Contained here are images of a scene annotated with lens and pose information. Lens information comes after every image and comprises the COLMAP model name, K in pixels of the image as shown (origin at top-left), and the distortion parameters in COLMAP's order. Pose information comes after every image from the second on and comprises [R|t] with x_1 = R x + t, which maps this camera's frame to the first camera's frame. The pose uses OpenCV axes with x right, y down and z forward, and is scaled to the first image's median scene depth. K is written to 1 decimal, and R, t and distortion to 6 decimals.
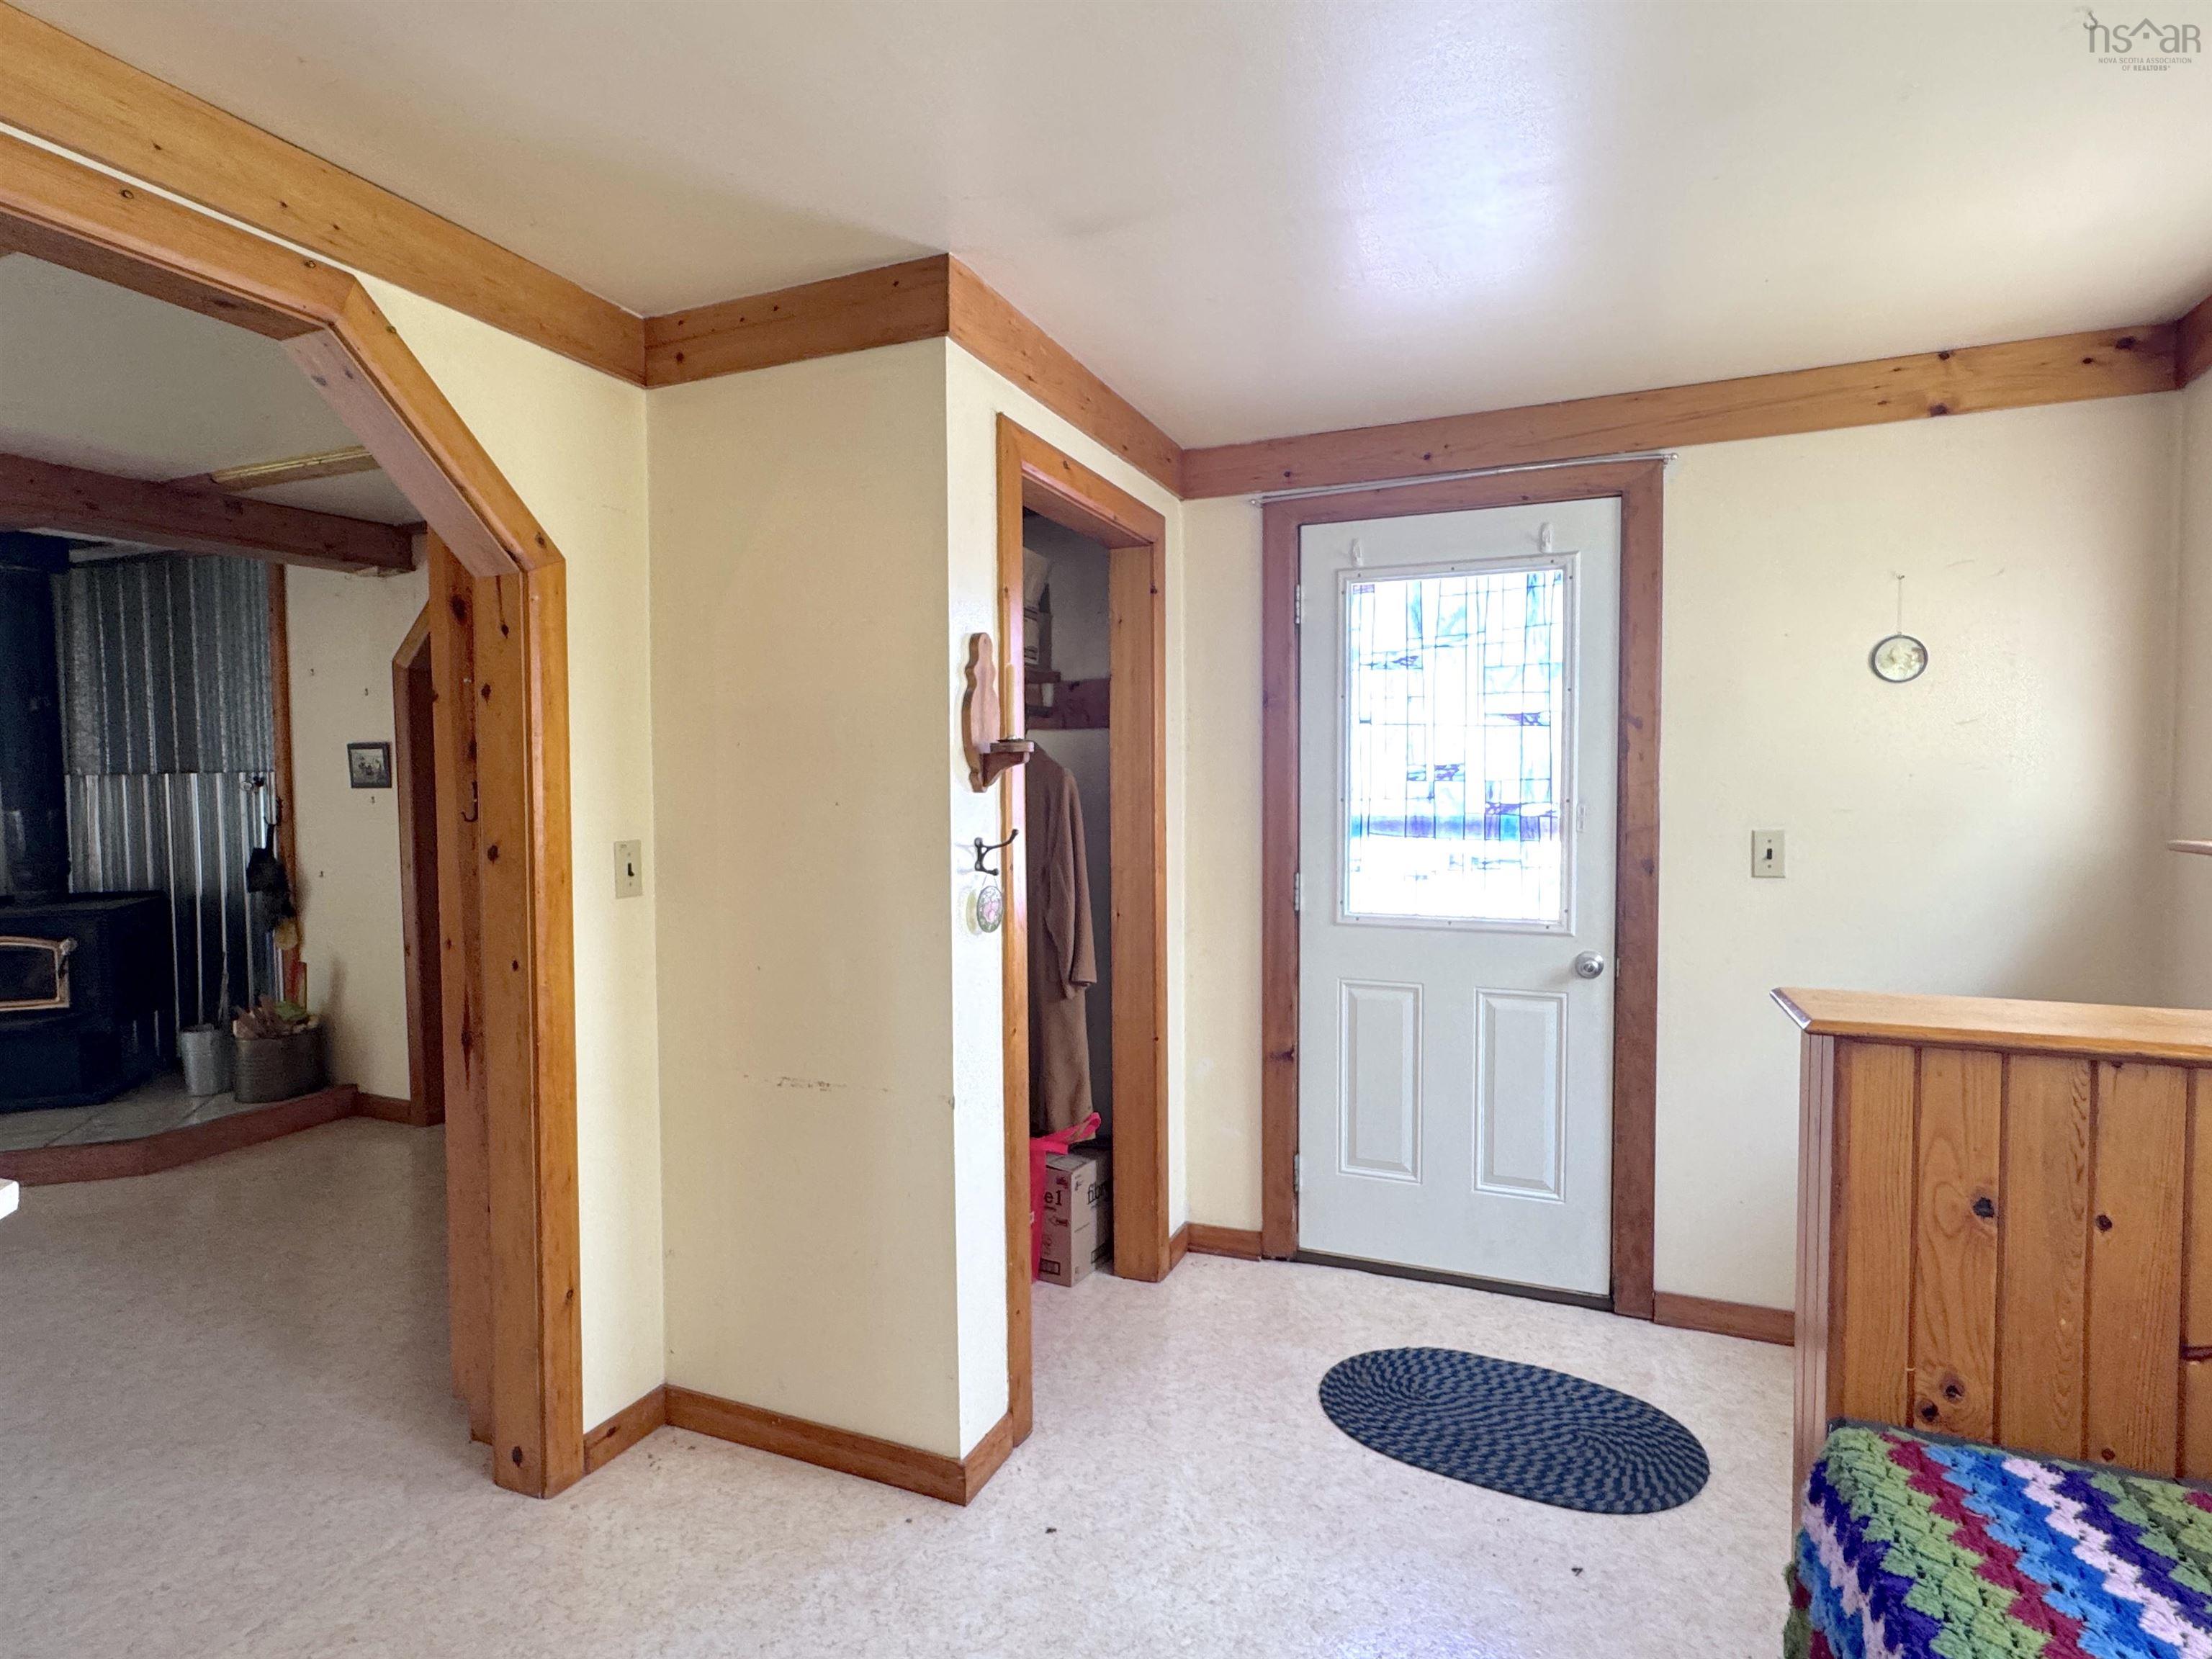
lens RADIAL K [[1163.4, 0, 1106.0], [0, 1163.4, 829.5], [0, 0, 1]] dist [-0.002567, -0.000703]
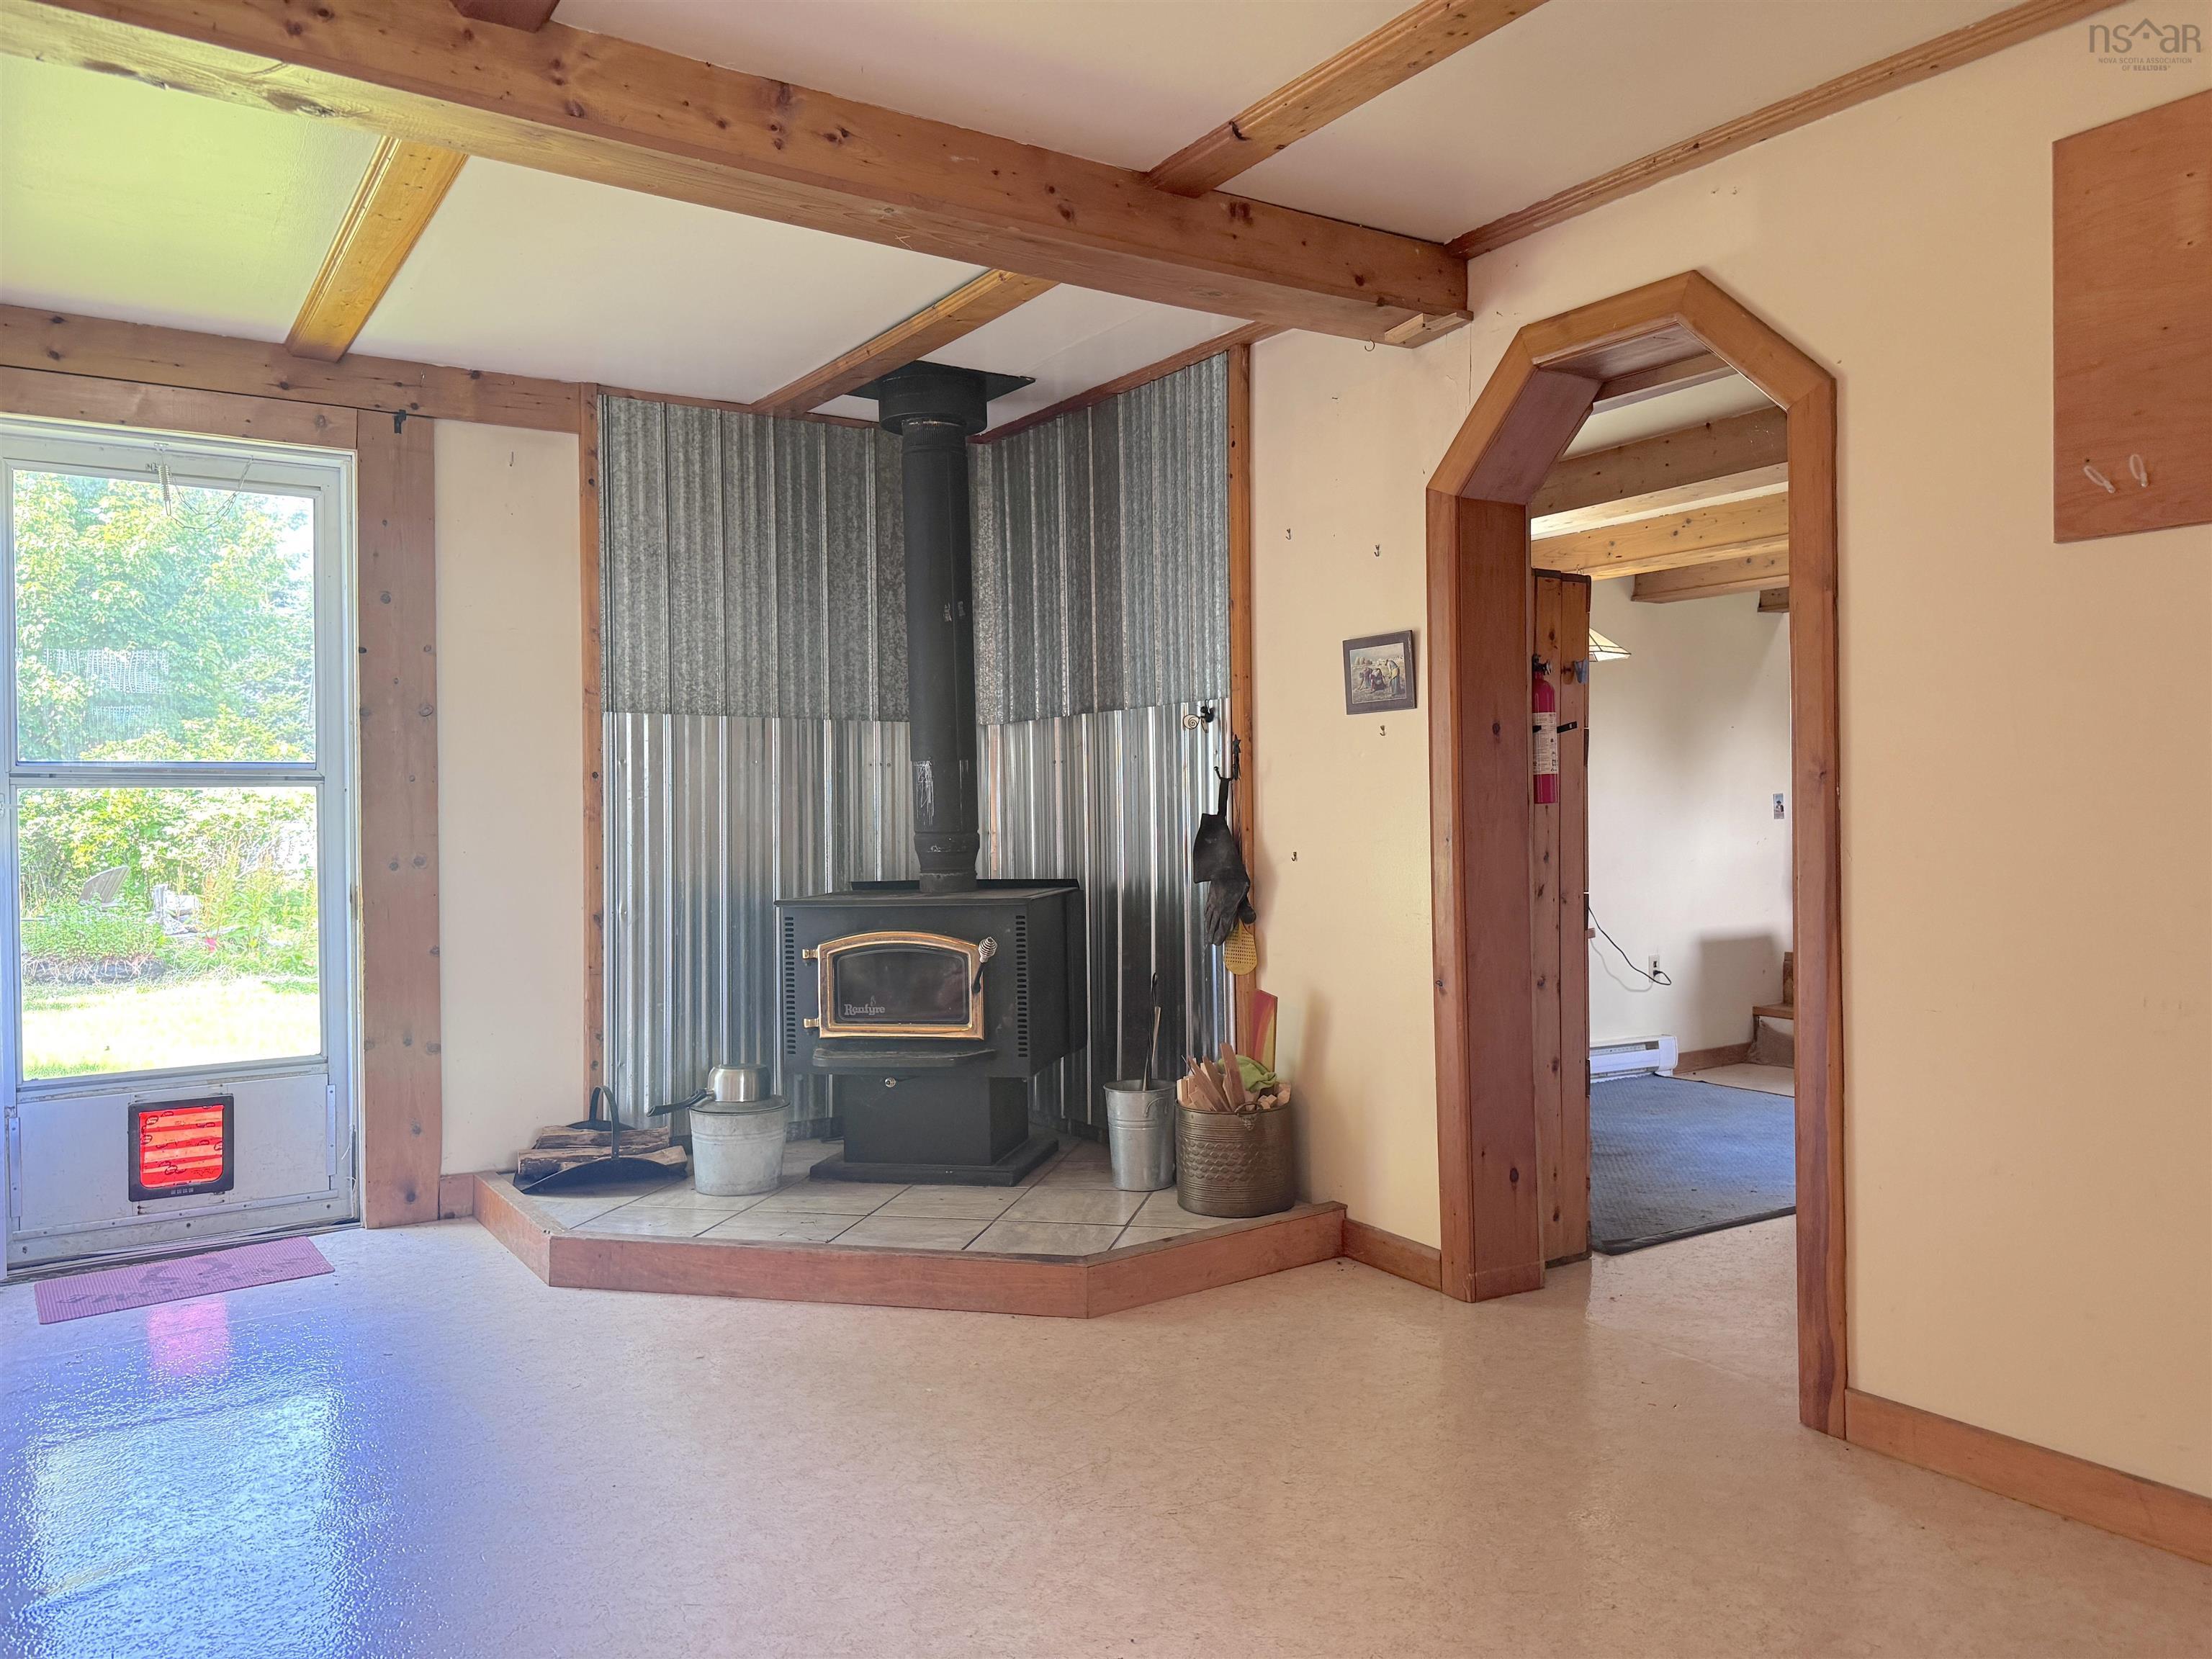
lens RADIAL K [[1547.8, 0, 1102.1], [0, 1547.8, 823.5], [0, 0, 1]] dist [0.050670, -0.047882]
pose [[0.826389, 0.000779, -0.563099, -0.297787], [-0.018021, 0.999523, -0.025065, 0.044408], [0.562811, 0.030861, 0.826009, 0.258314]]
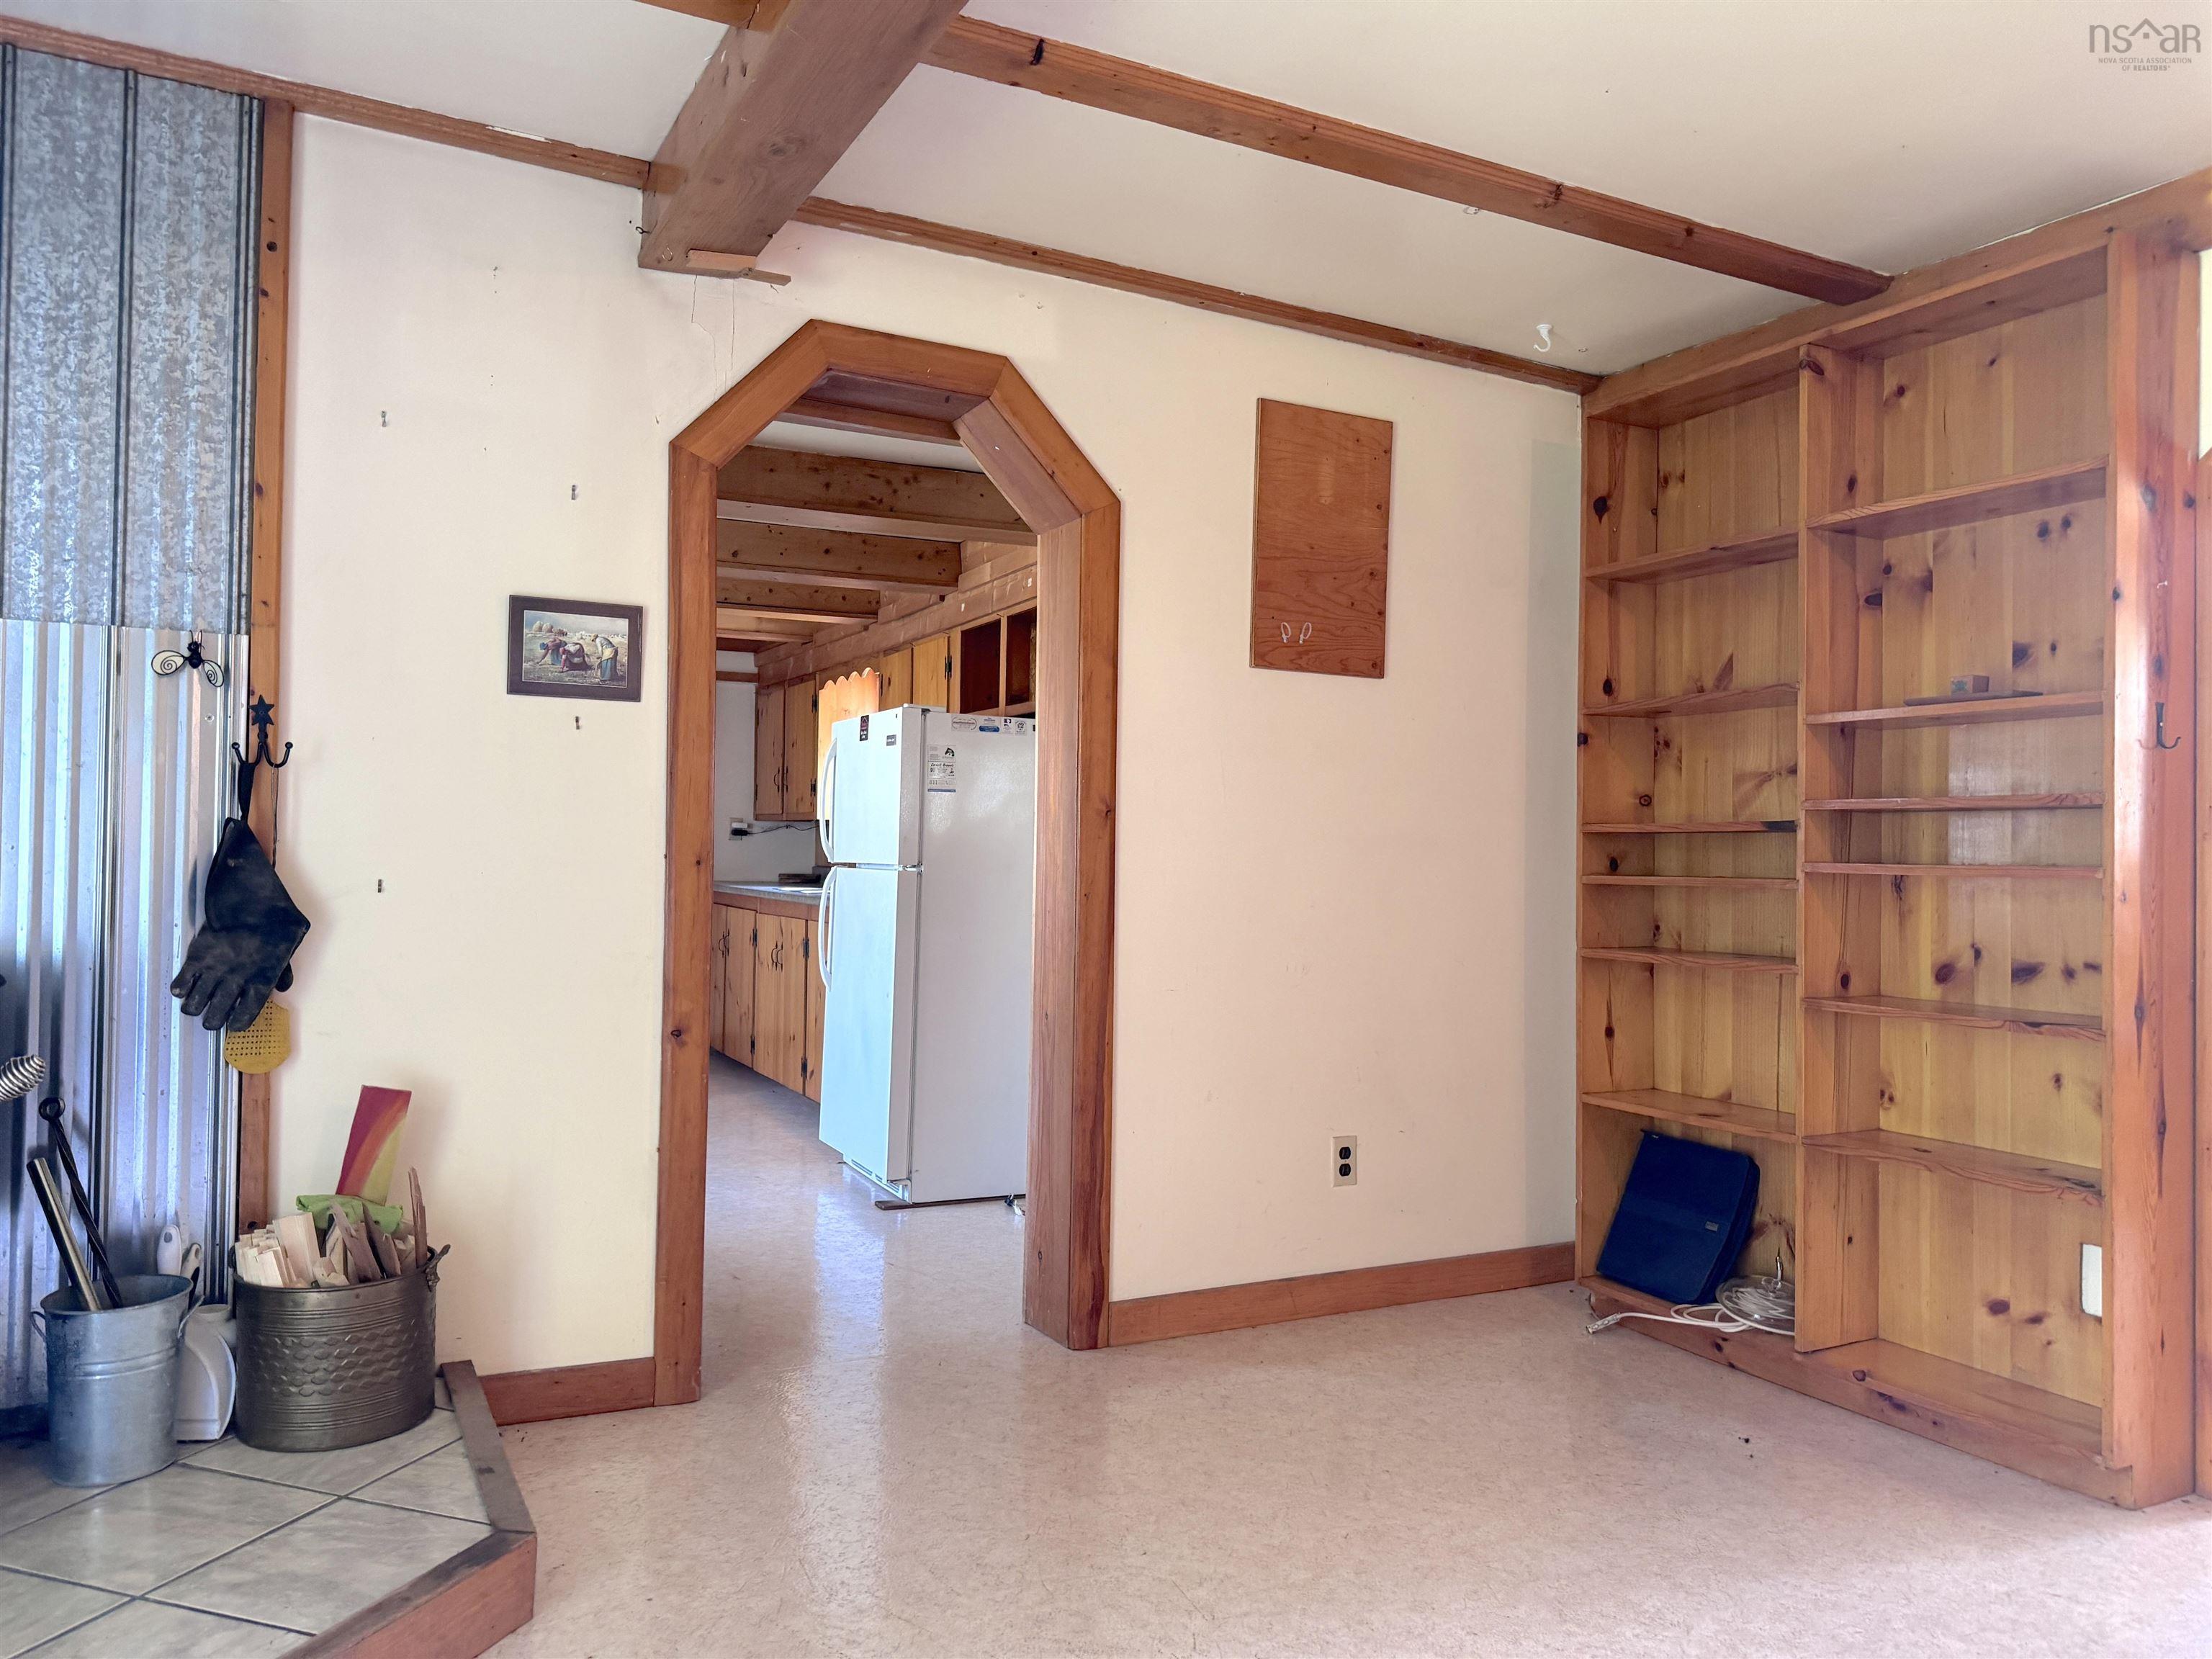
lens RADIAL K [[1559.4, 0, 1112.0], [0, 1559.4, 826.7], [0, 0, 1]] dist [0.140384, -0.221950]
pose [[0.647977, 0.031679, 0.761001, -0.965759], [0.009587, 0.998716, -0.049738, 0.049842], [-0.761599, 0.039525, 0.646842, 0.419012]]
